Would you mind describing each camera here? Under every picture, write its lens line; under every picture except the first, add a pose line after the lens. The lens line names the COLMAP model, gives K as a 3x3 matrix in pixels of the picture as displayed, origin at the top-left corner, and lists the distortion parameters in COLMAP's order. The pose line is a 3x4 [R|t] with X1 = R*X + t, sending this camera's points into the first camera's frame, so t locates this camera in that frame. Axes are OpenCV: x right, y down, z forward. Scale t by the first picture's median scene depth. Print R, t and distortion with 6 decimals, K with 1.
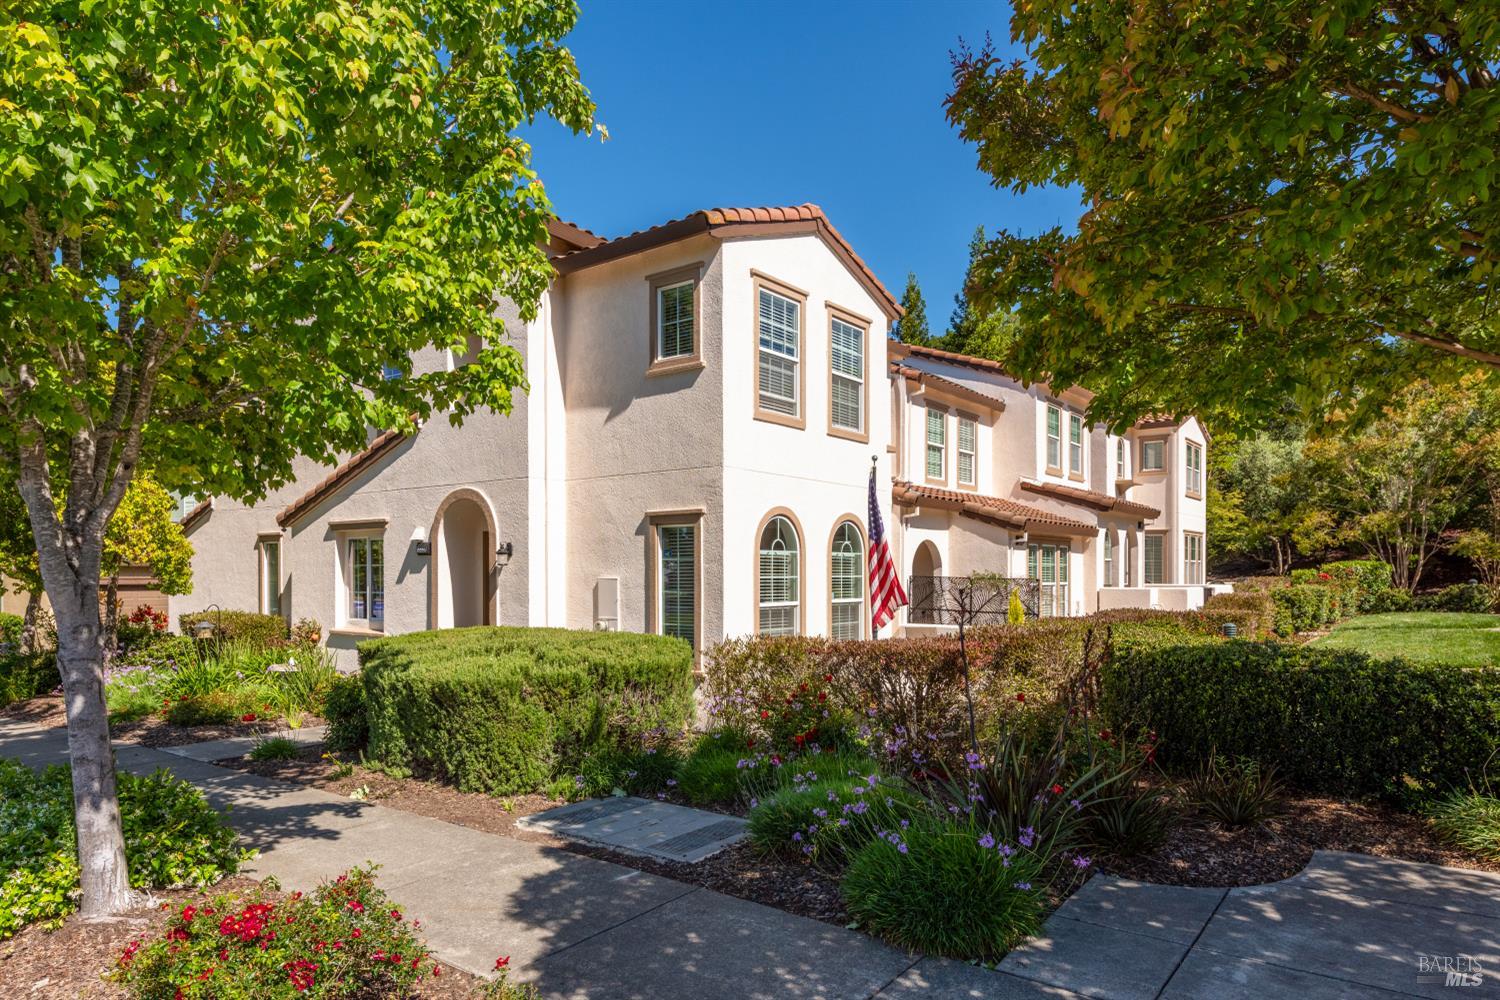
lens RADIAL K [[880.2, 0, 749.6], [0, 880.2, 575.6], [0, 0, 1]] dist [0.055179, 0.000288]
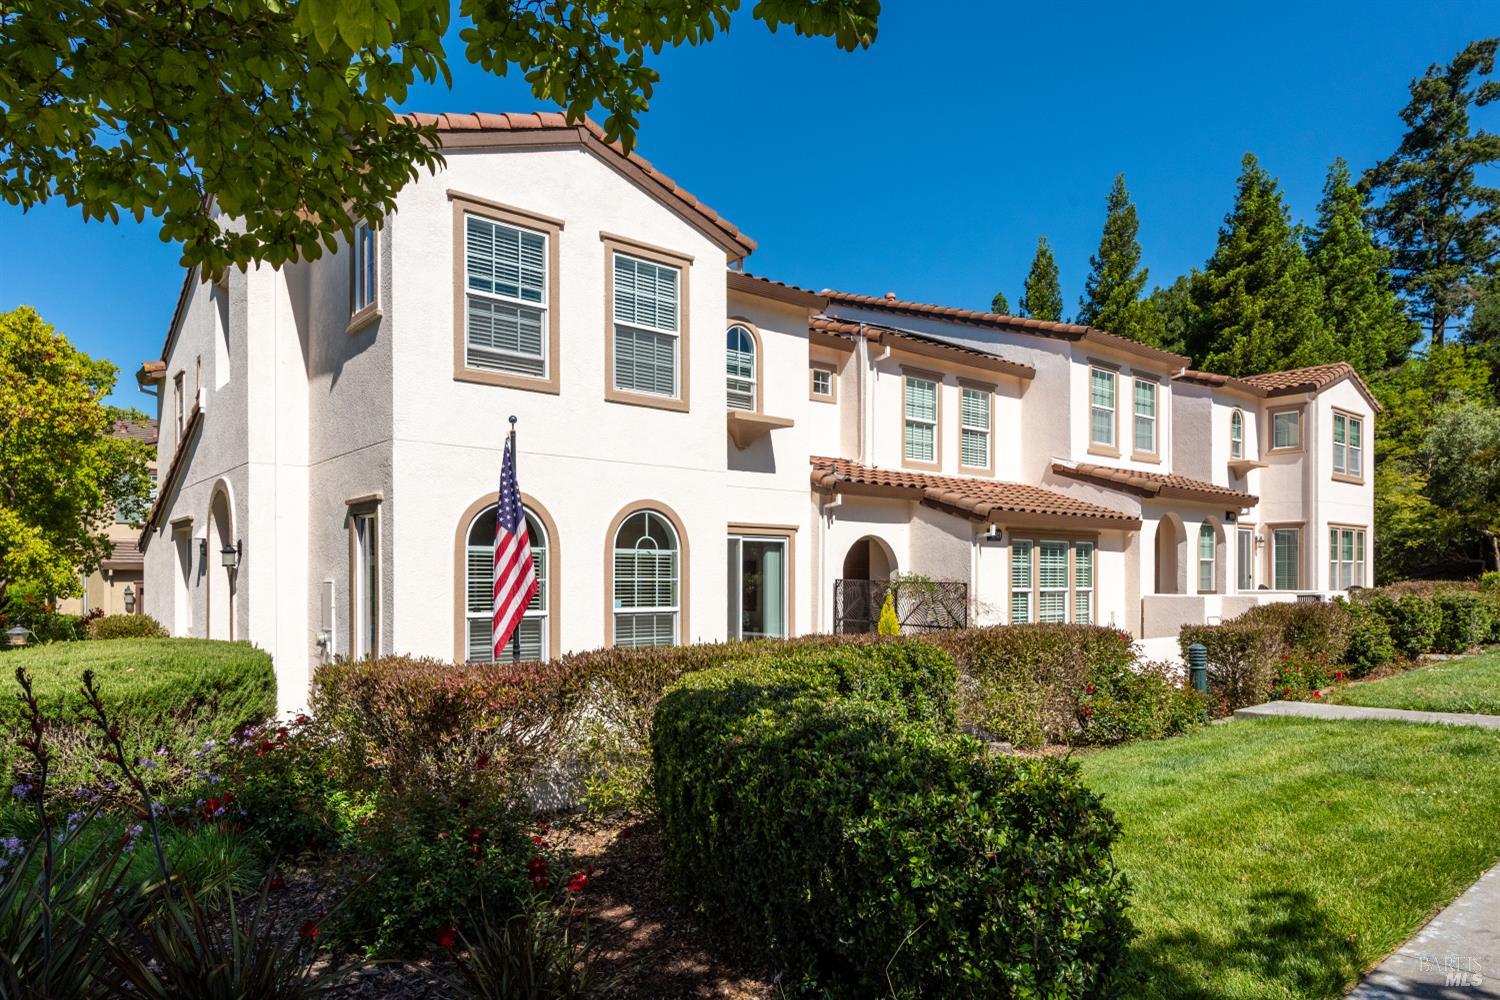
lens RADIAL K [[910.8, 0, 725.3], [0, 910.8, 582.2], [0, 0, 1]] dist [0.031998, -0.000438]
pose [[0.977314, 0.001520, -0.211790, 0.251889], [-0.000951, 0.999996, 0.002791, 0.000771], [0.211793, -0.002526, 0.977311, 0.151068]]
